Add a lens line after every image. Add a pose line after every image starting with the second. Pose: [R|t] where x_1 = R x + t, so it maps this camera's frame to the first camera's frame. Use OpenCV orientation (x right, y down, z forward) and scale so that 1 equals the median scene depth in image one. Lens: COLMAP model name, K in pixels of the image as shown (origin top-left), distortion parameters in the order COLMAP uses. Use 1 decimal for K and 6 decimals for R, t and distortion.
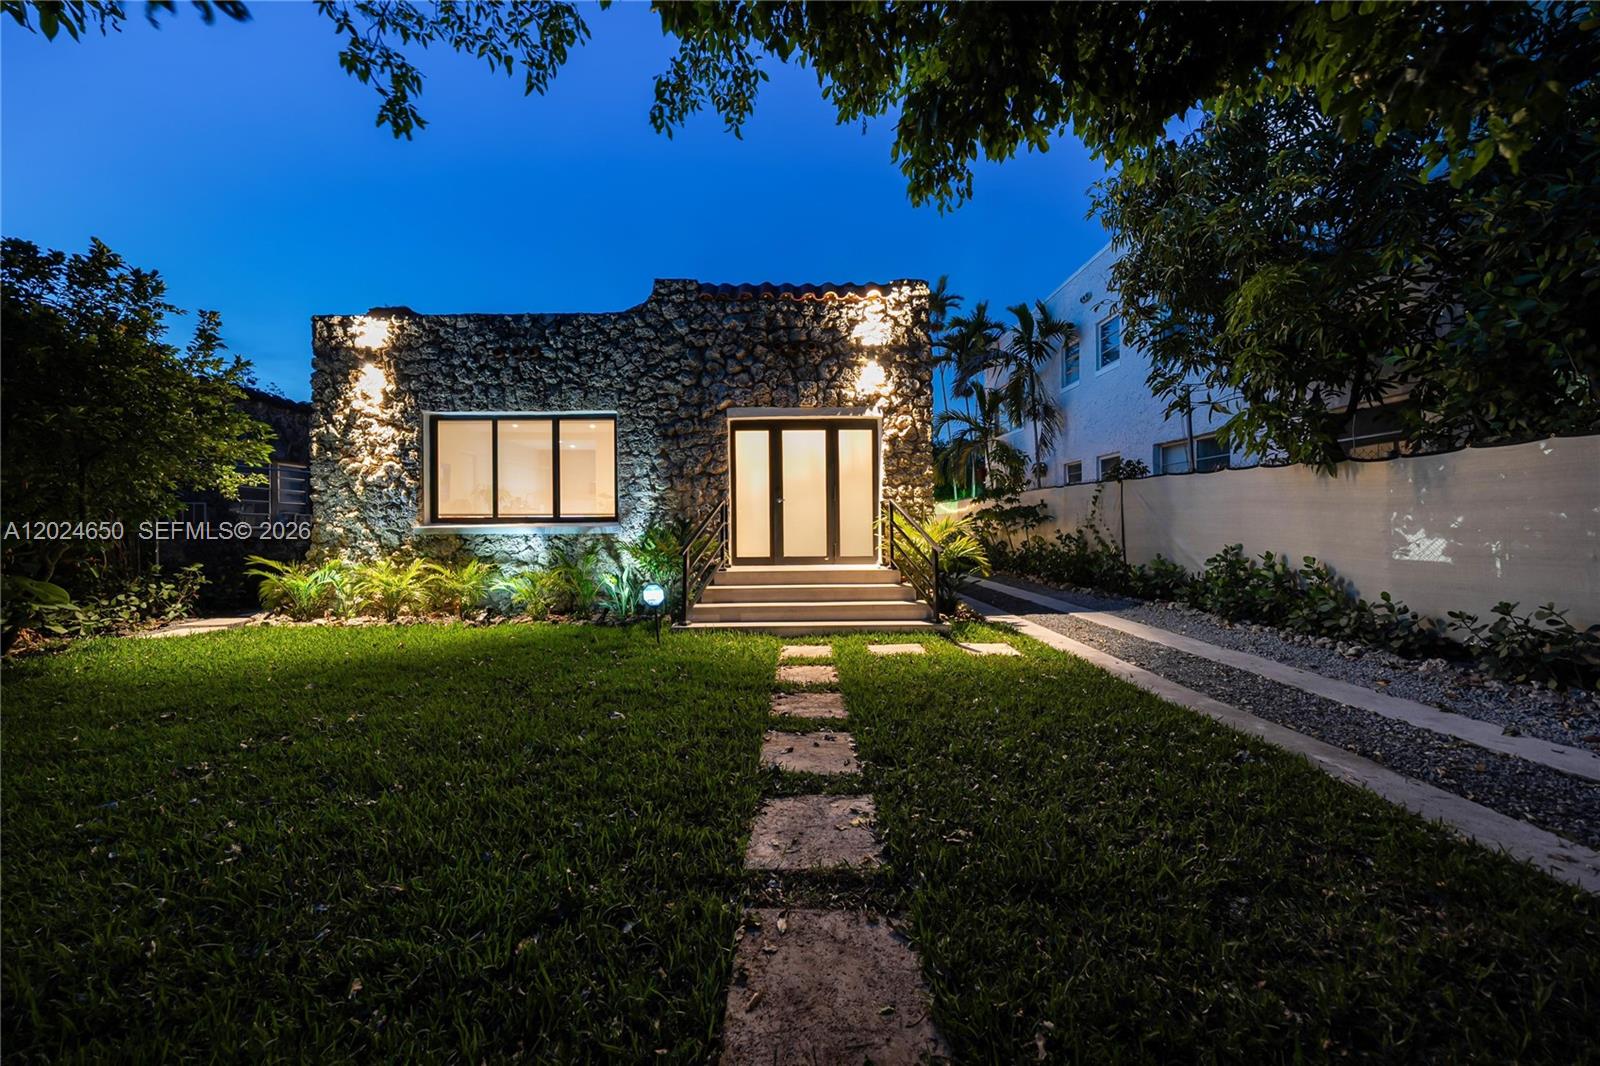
lens RADIAL K [[547.9, 0, 791.3], [0, 547.9, 530.1], [0, 0, 1]] dist [-0.003178, -0.000088]
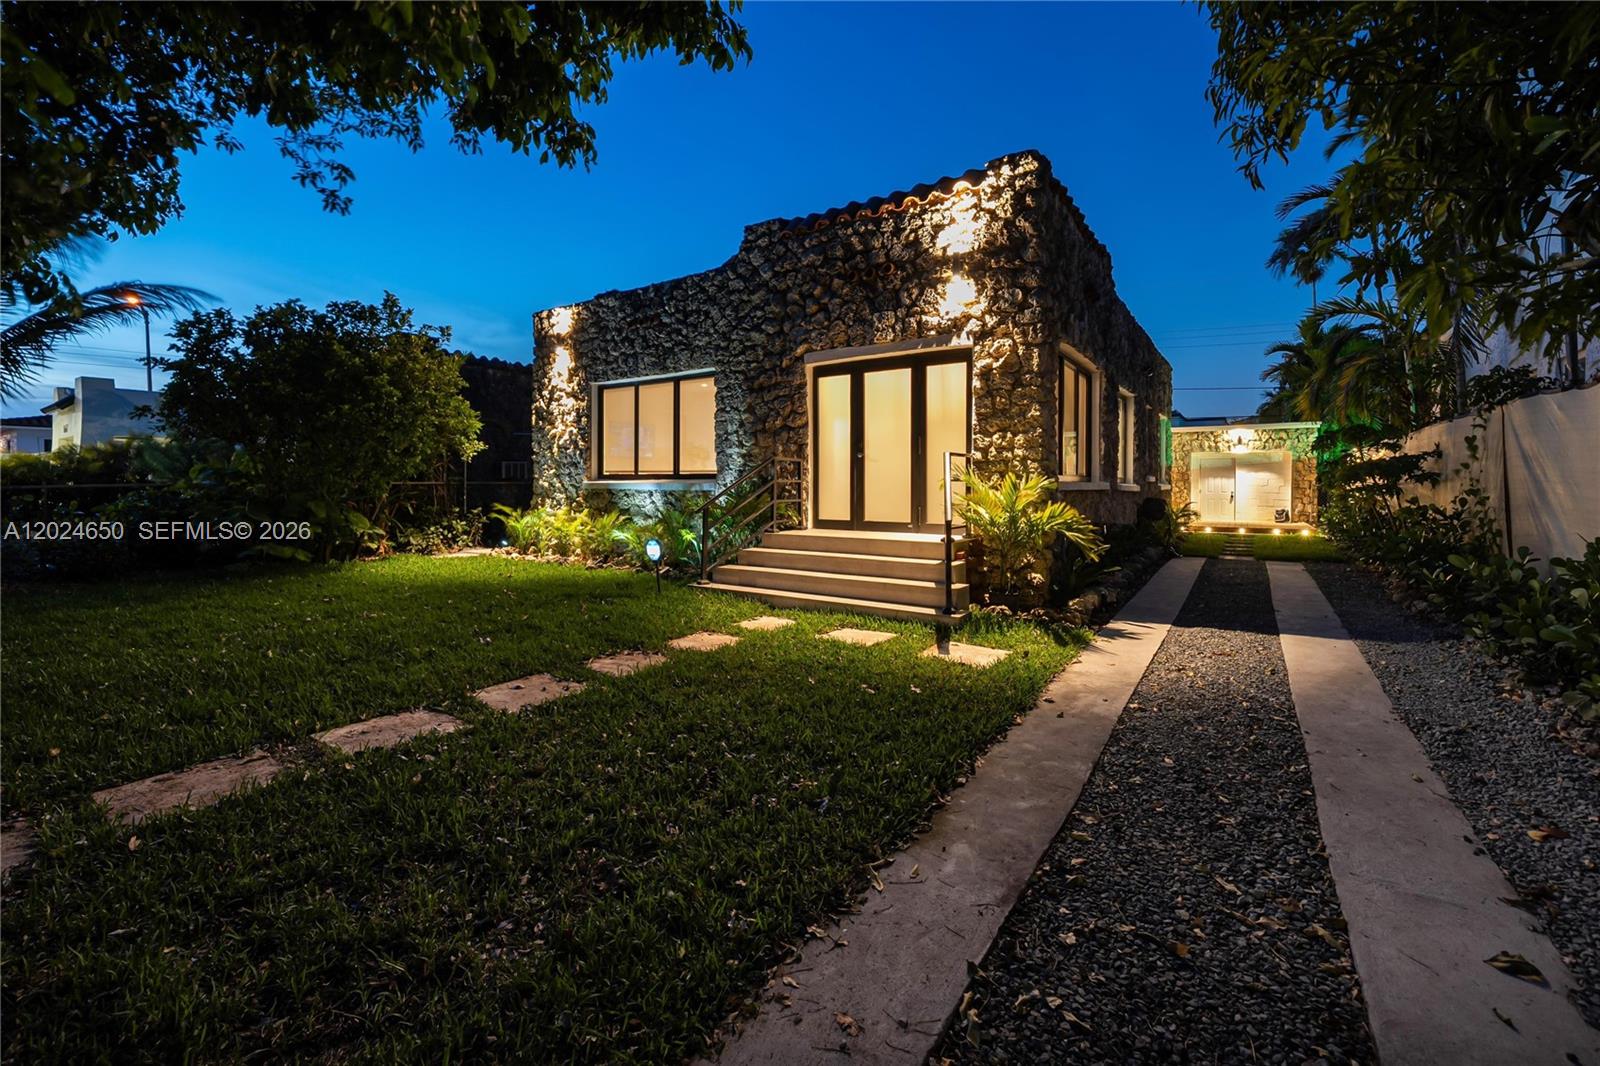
lens RADIAL K [[666.7, 0, 800.4], [0, 666.7, 496.2], [0, 0, 1]] dist [0.000707, -0.000064]
pose [[0.817096, 0.021423, -0.576103, 0.515540], [-0.013227, 0.999743, 0.018416, -0.007864], [0.576349, -0.007427, 0.817170, 0.094877]]
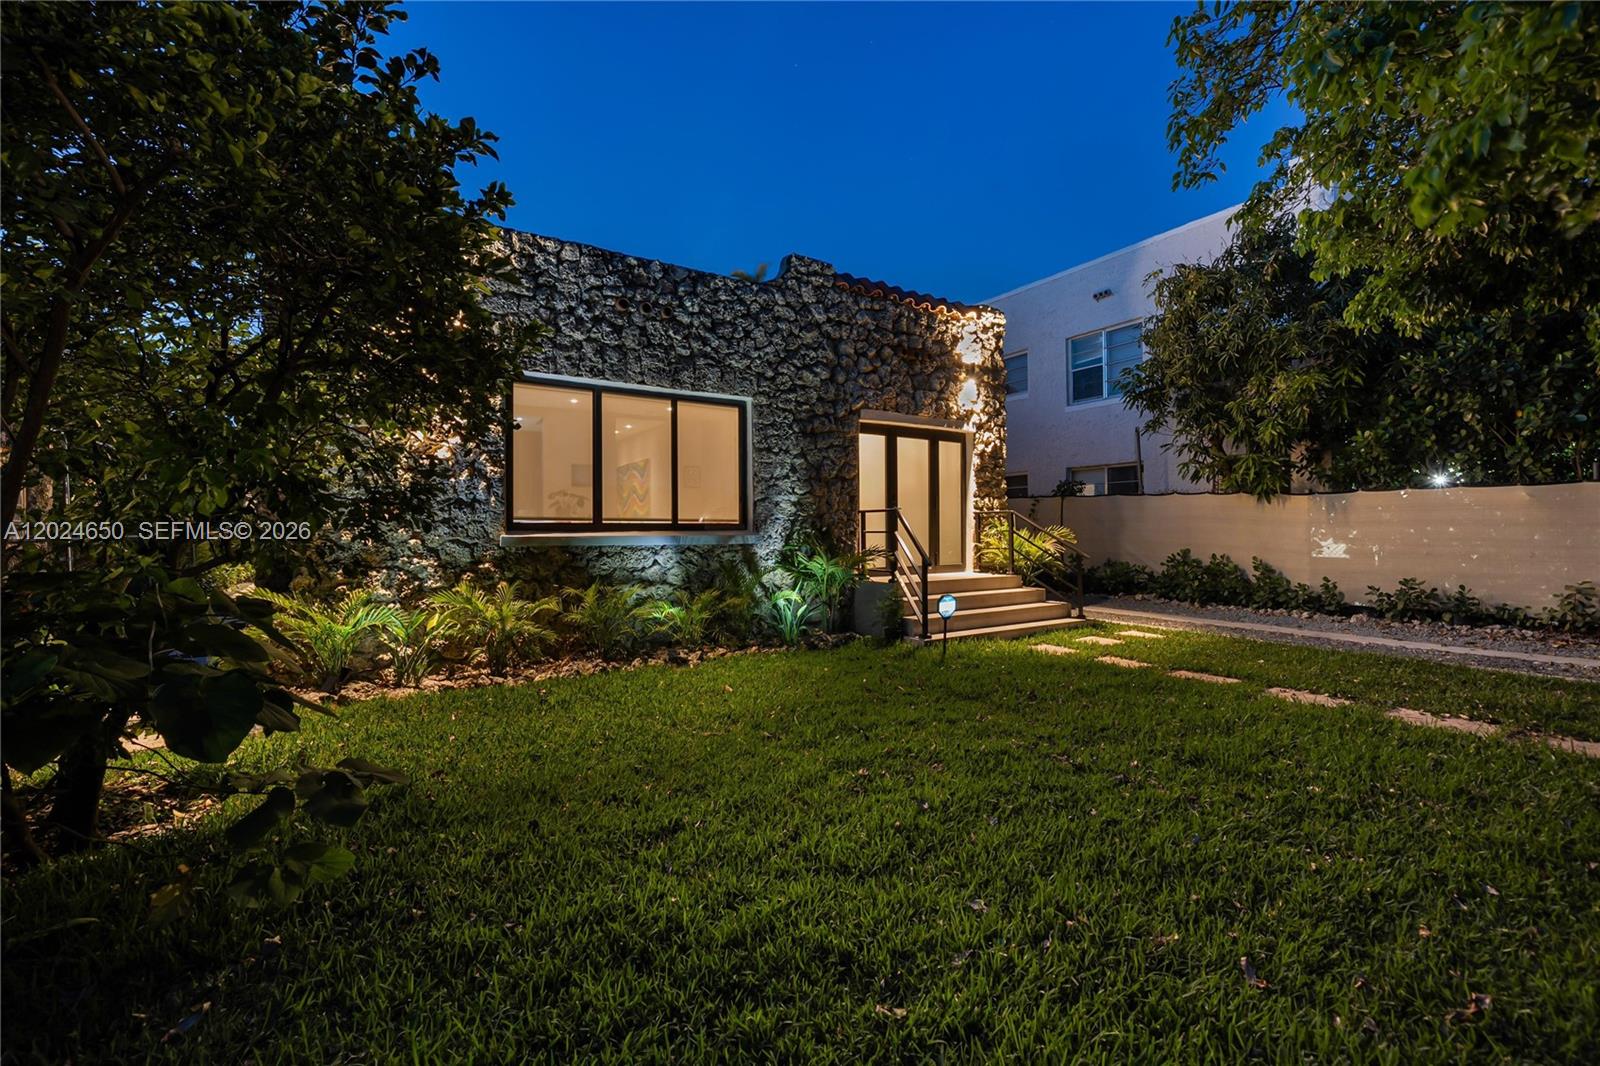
lens RADIAL K [[654.2, 0, 796.5], [0, 654.2, 531.7], [0, 0, 1]] dist [0.000420, 0.000038]
pose [[0.848979, 0.003987, 0.528412, -0.798262], [0.001416, 0.999951, -0.009819, -0.002471], [-0.528425, 0.009085, 0.848931, 0.111622]]
